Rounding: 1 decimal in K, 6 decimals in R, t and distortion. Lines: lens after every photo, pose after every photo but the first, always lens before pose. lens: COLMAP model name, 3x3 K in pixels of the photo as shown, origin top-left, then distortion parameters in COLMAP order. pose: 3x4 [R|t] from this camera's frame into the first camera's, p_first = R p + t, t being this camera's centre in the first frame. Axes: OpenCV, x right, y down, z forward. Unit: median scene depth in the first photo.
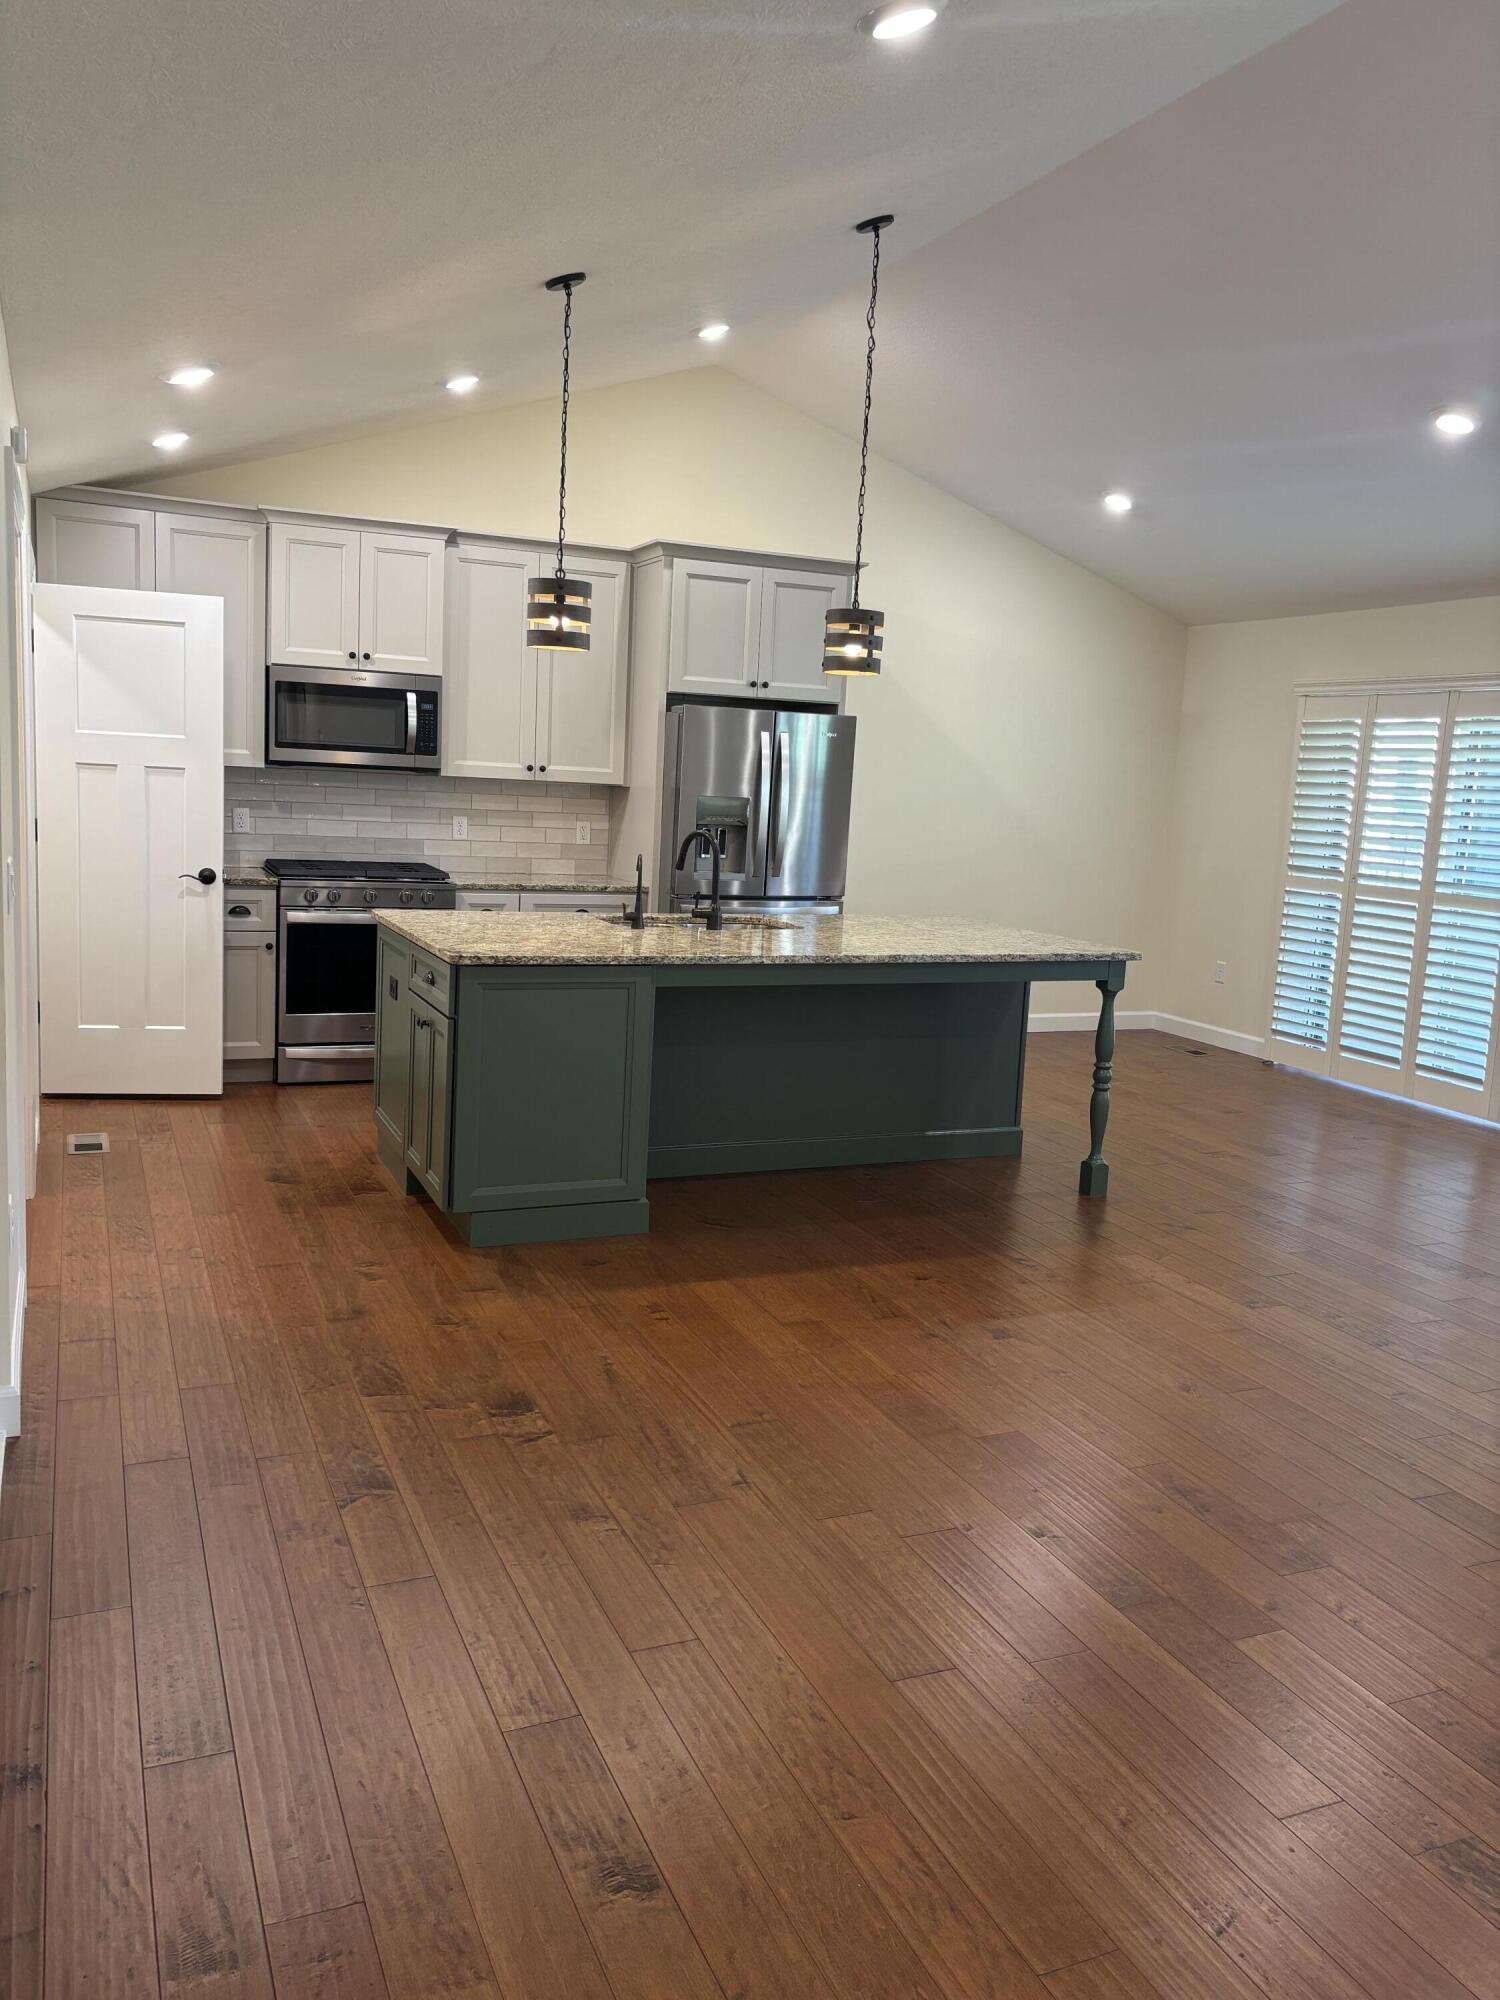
lens RADIAL K [[1501.0, 0, 773.9], [0, 1501.0, 977.9], [0, 0, 1]] dist [0.098930, -0.106553]
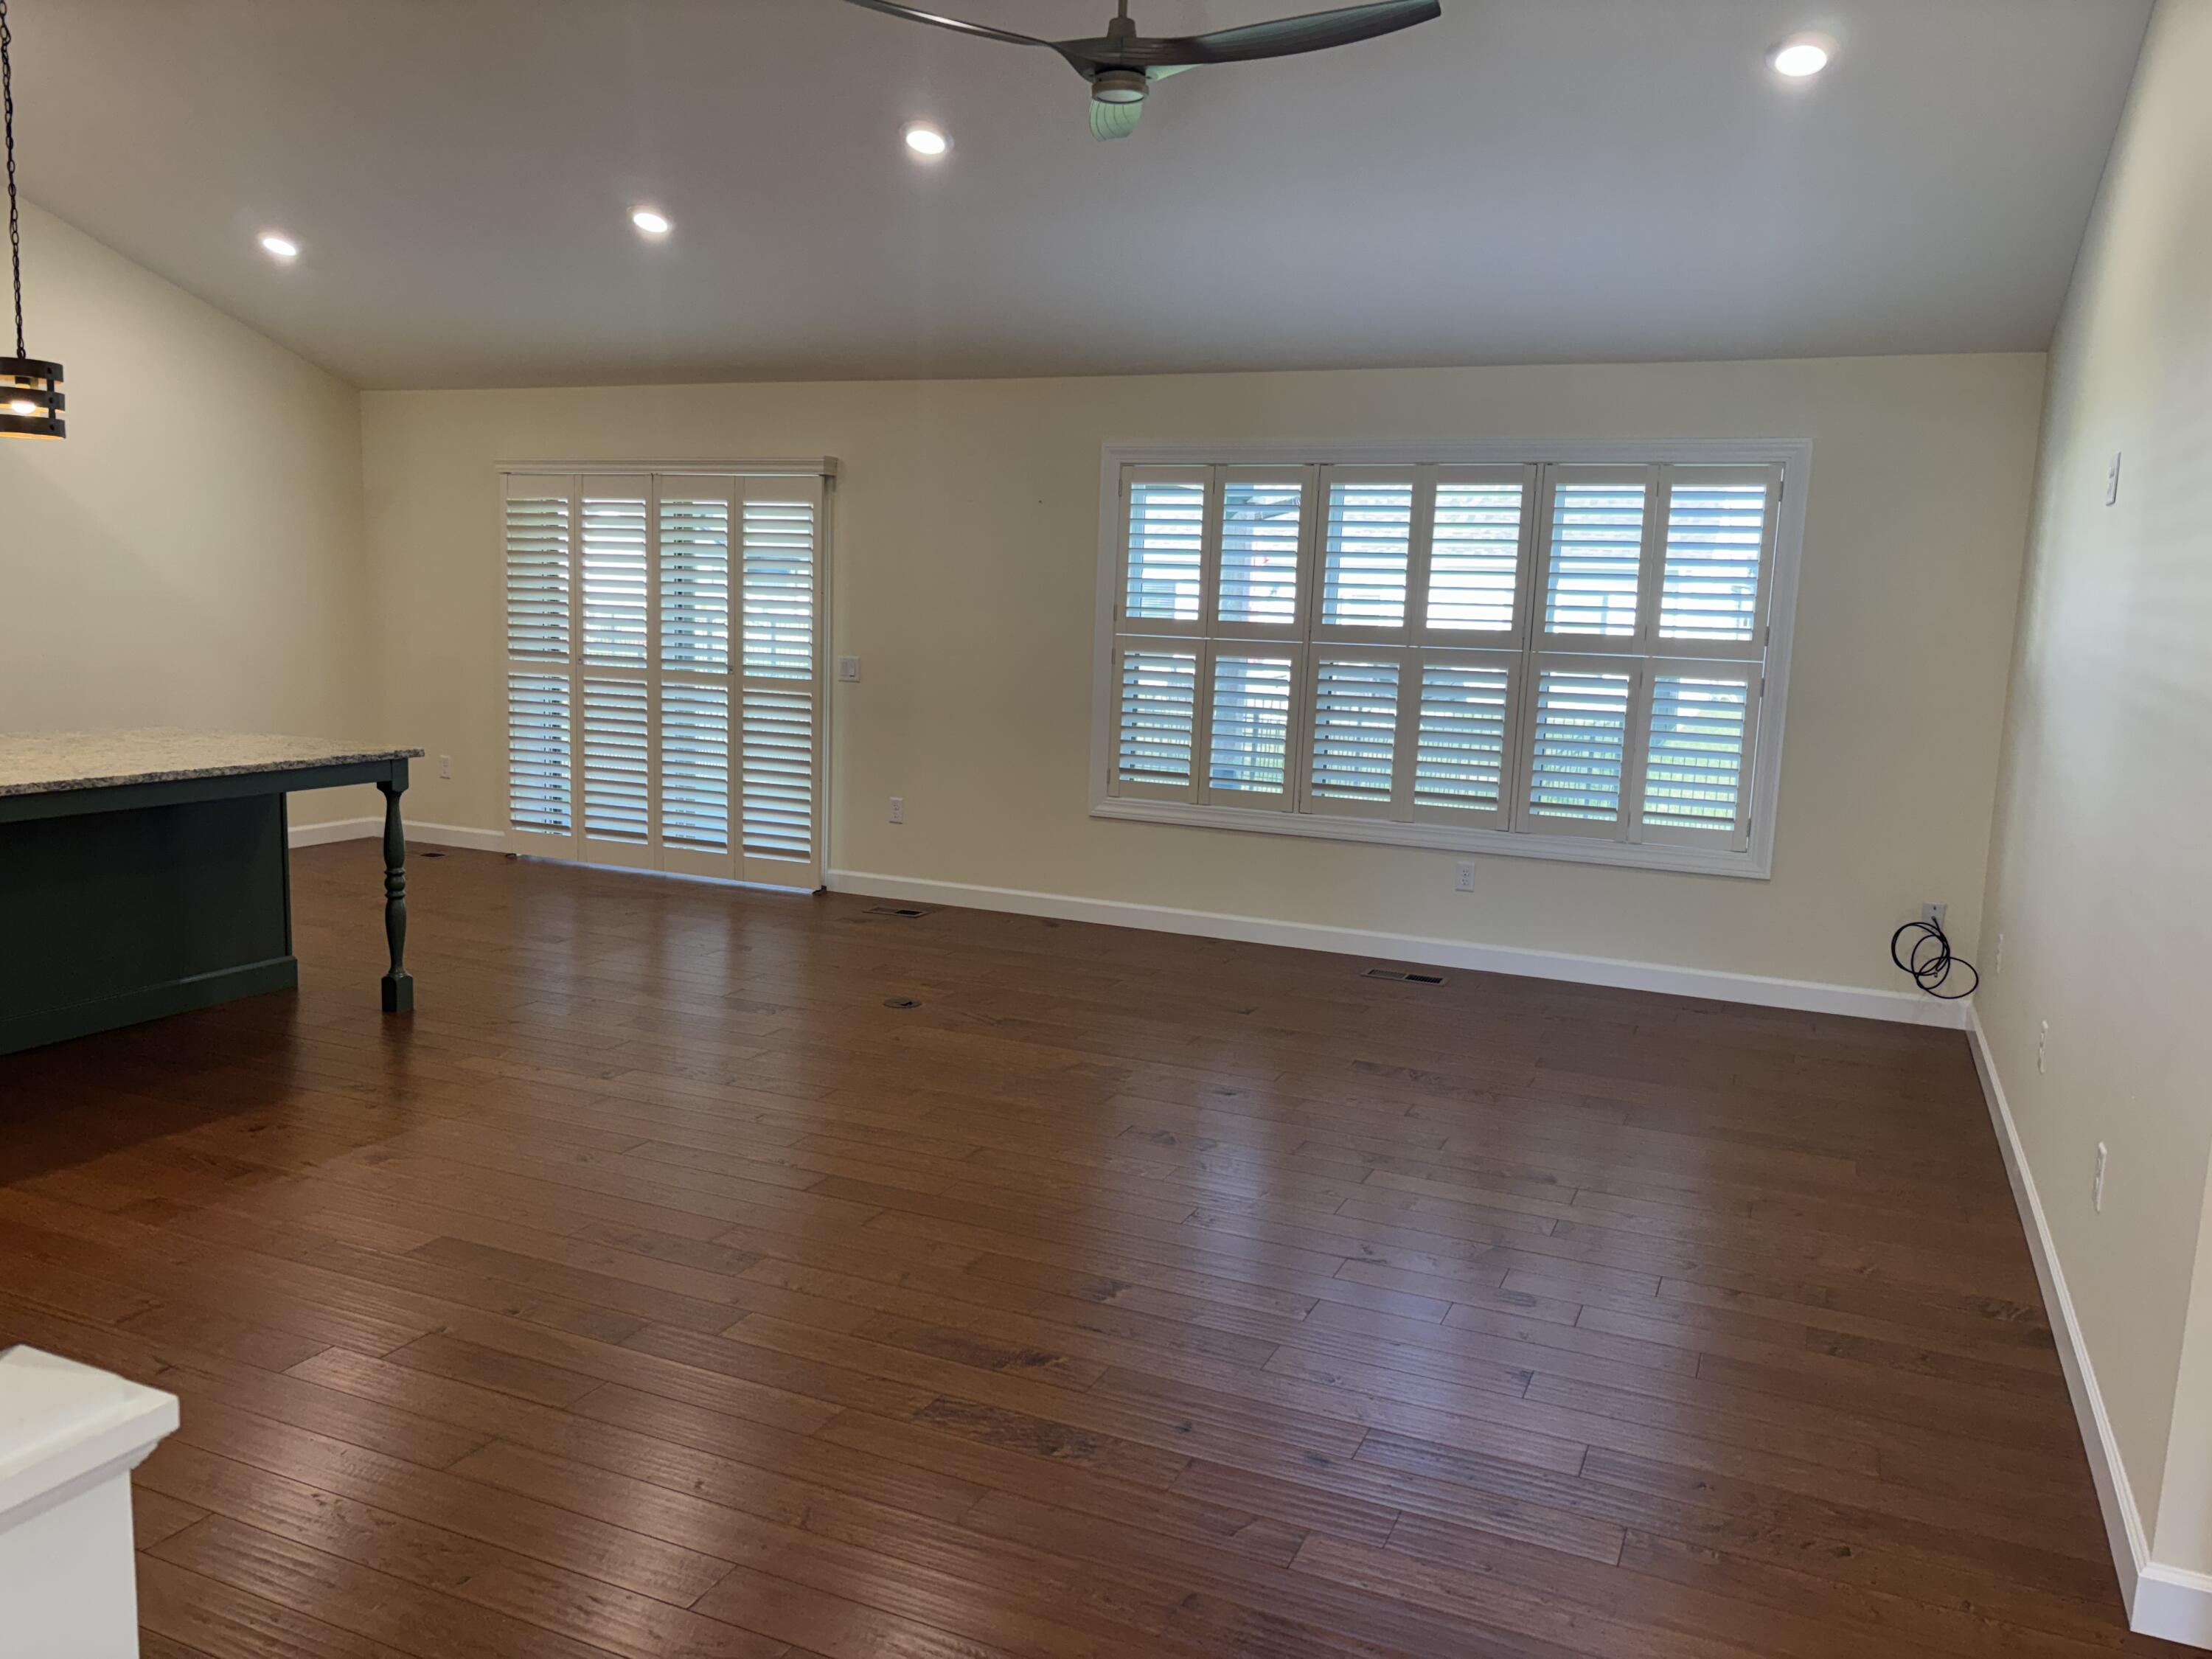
lens RADIAL K [[1623.2, 0, 1100.5], [0, 1623.2, 881.3], [0, 0, 1]] dist [0.078516, -0.147249]
pose [[0.745225, -0.137411, 0.652502, -0.105699], [0.092742, 0.990385, 0.102645, 0.000143], [-0.660332, -0.015979, 0.750803, -0.043361]]
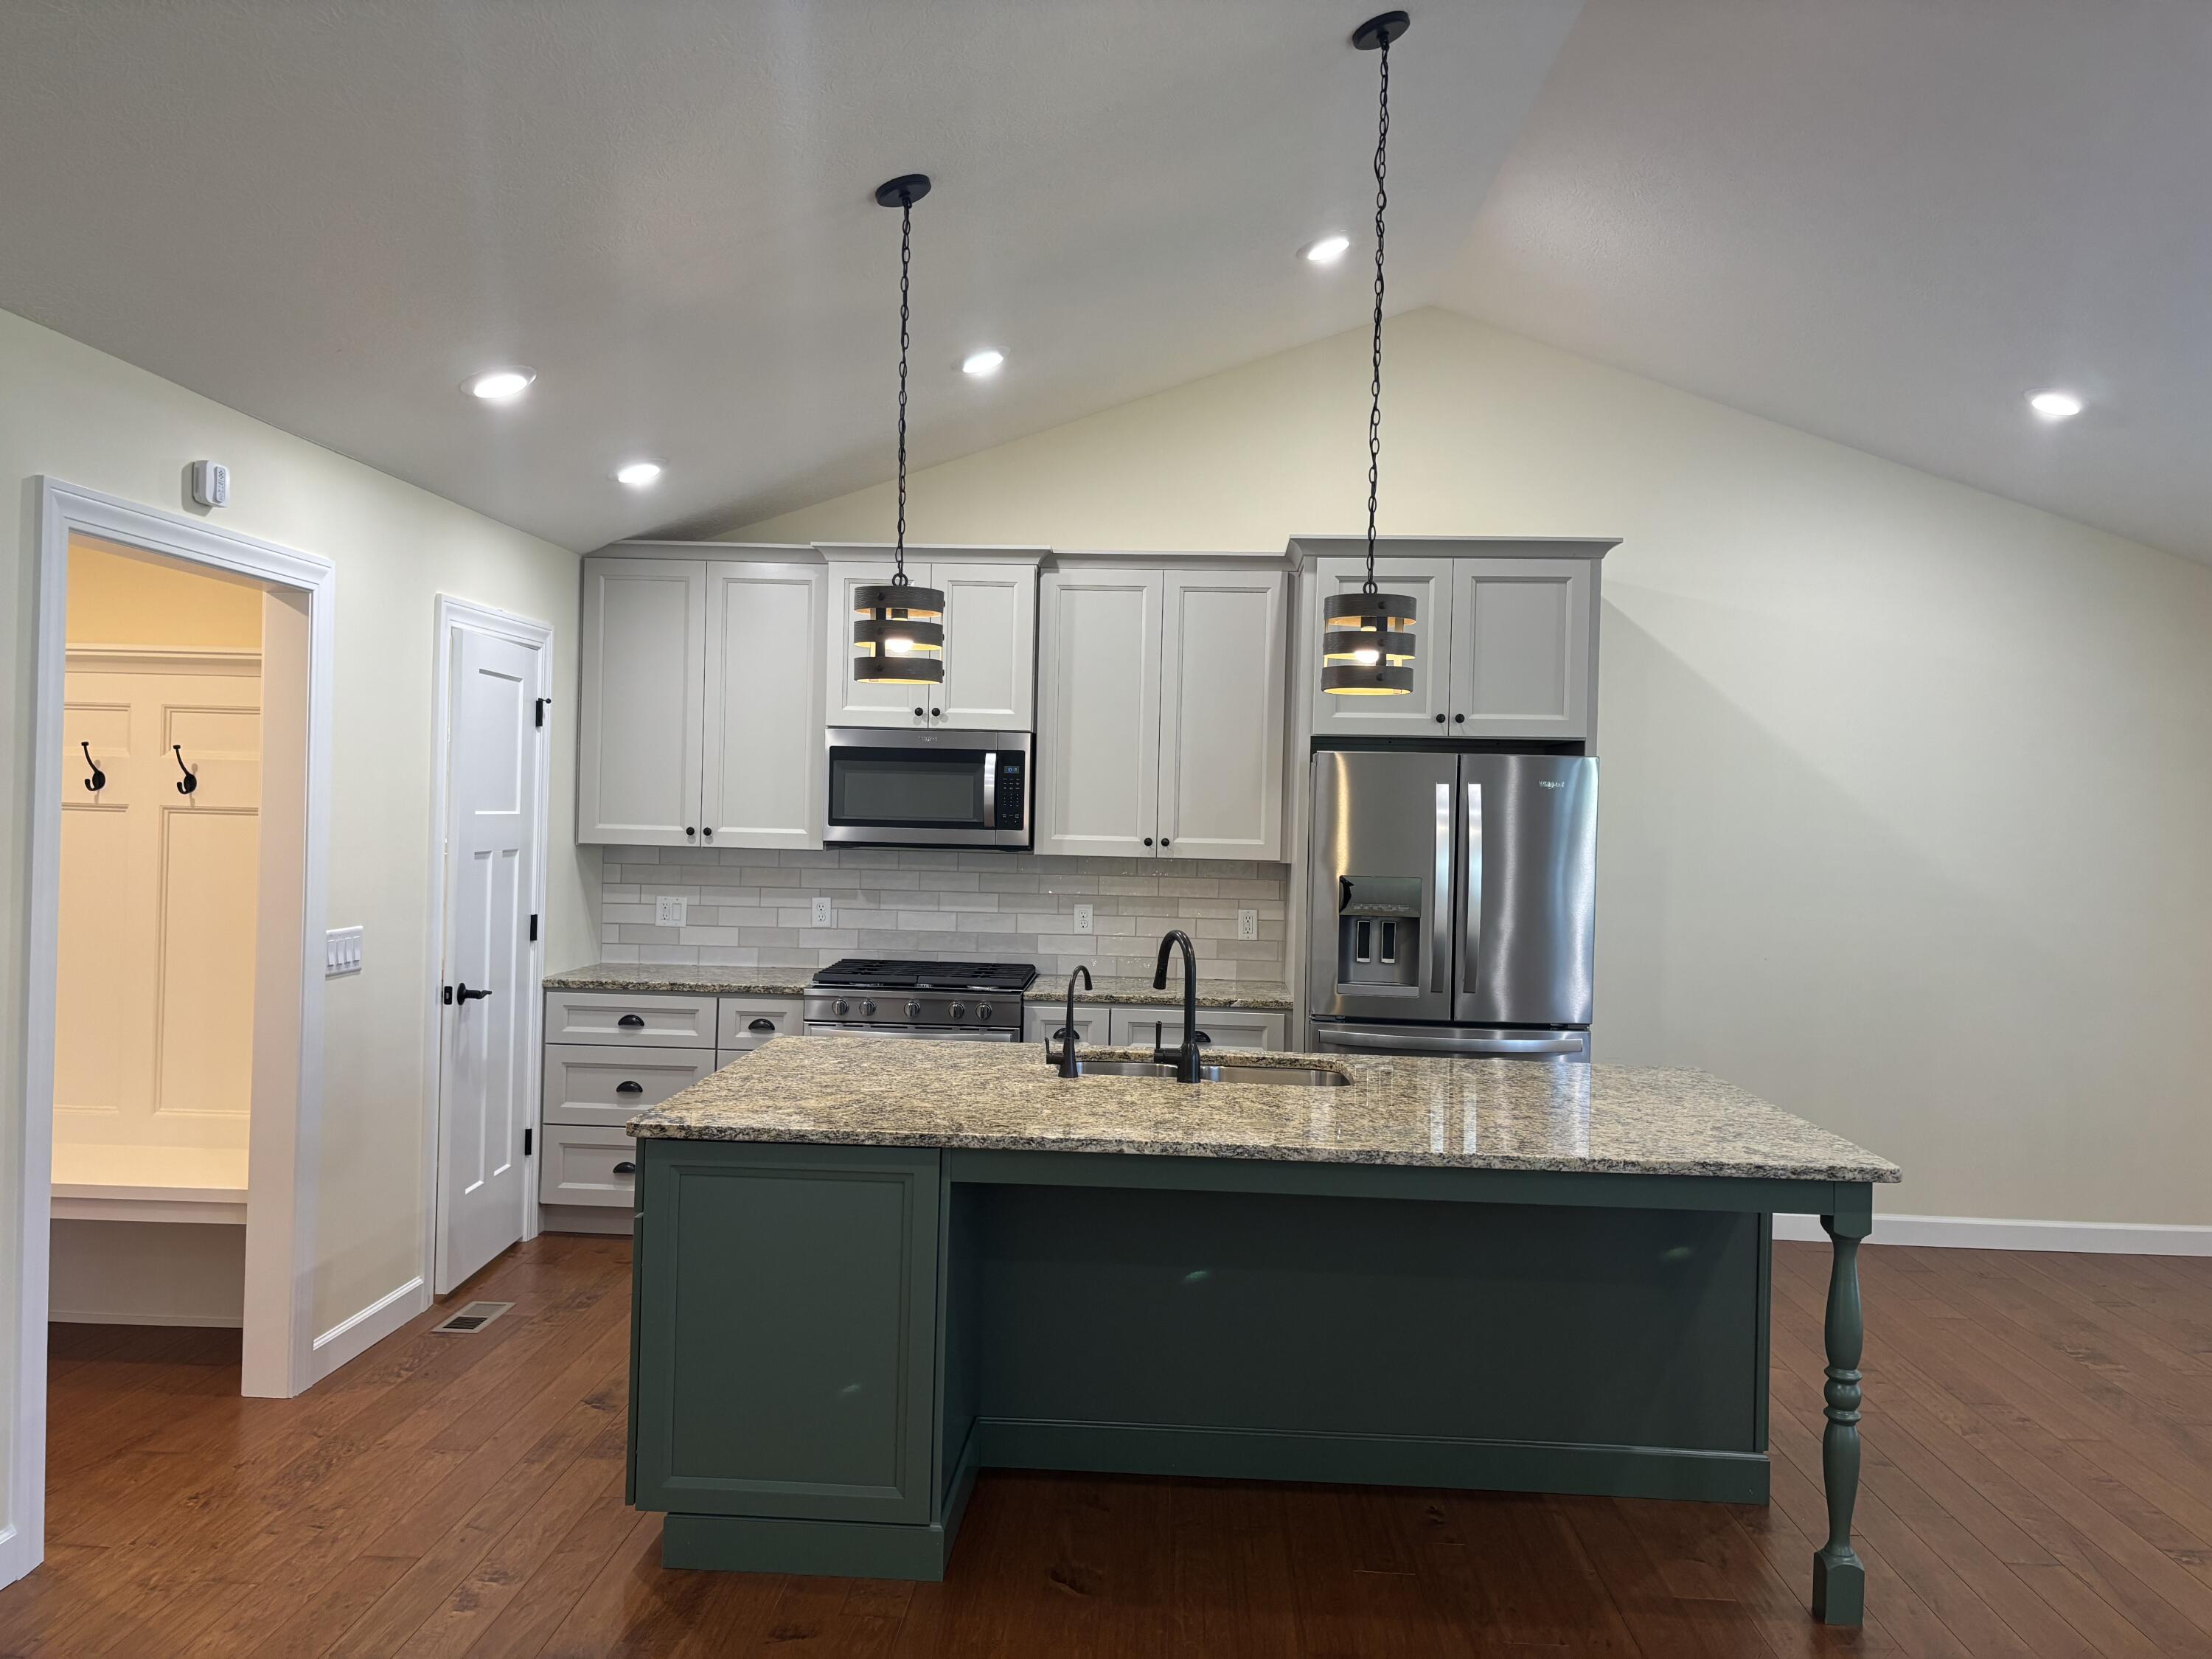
lens RADIAL K [[1660.1, 0, 1106.0], [0, 1660.1, 829.5], [0, 0, 1]] dist [0.098930, -0.106553]
pose [[0.888139, -0.022778, -0.459011, 0.237176], [-0.041577, 0.990693, -0.129611, -0.040811], [0.457691, 0.134197, 0.878926, 0.286427]]
